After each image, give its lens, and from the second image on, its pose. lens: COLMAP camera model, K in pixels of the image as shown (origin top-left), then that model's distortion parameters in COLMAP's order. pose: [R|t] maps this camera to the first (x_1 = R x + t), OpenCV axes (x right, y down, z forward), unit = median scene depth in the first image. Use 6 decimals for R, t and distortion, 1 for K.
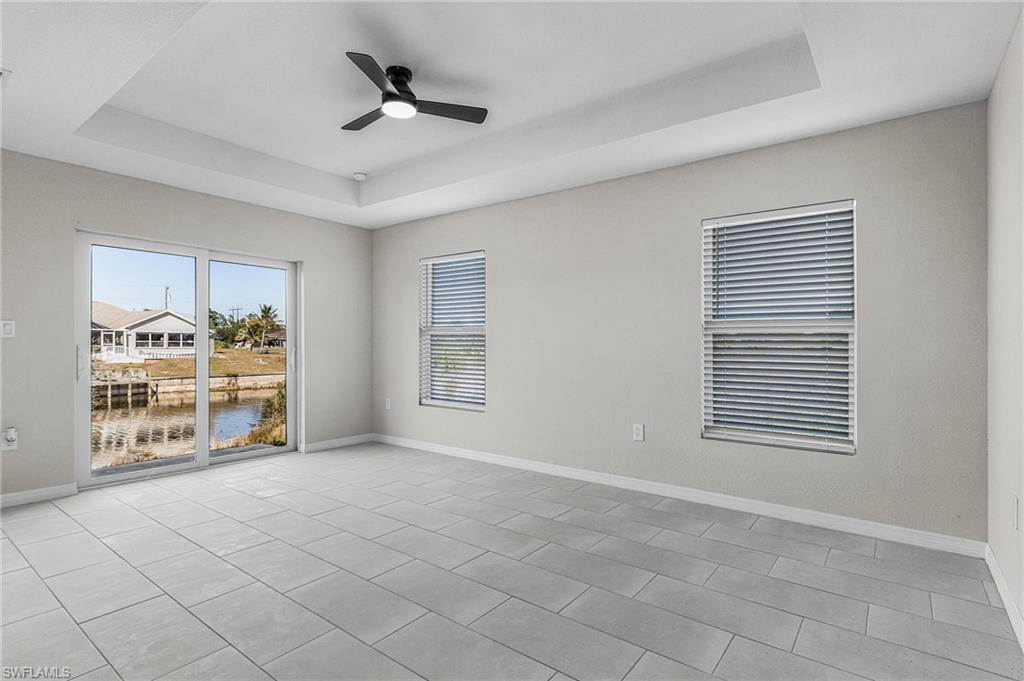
lens RADIAL K [[497.8, 0, 512.0], [0, 497.8, 340.5], [0, 0, 1]] dist [0.000124, 0.000018]
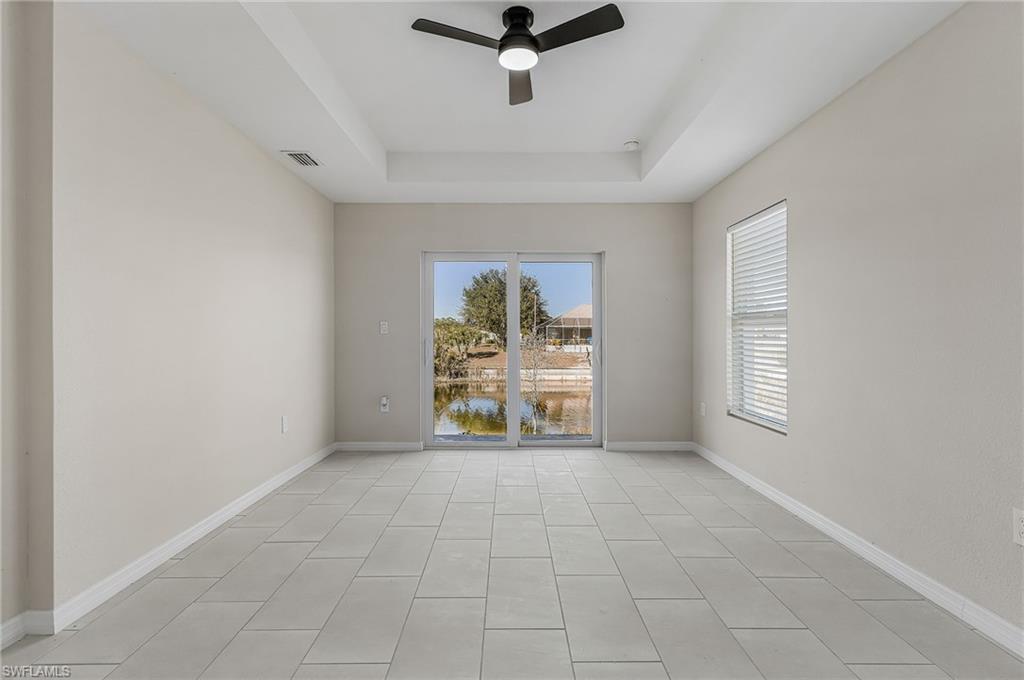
lens RADIAL K [[508.8, 0, 512.7], [0, 508.8, 333.6], [0, 0, 1]] dist [-0.002051, -0.000672]
pose [[0.613088, -0.008873, -0.789964, 0.271337], [0.008981, 0.999951, -0.004261, 0.003151], [0.789963, -0.004482, 0.613138, 0.282031]]
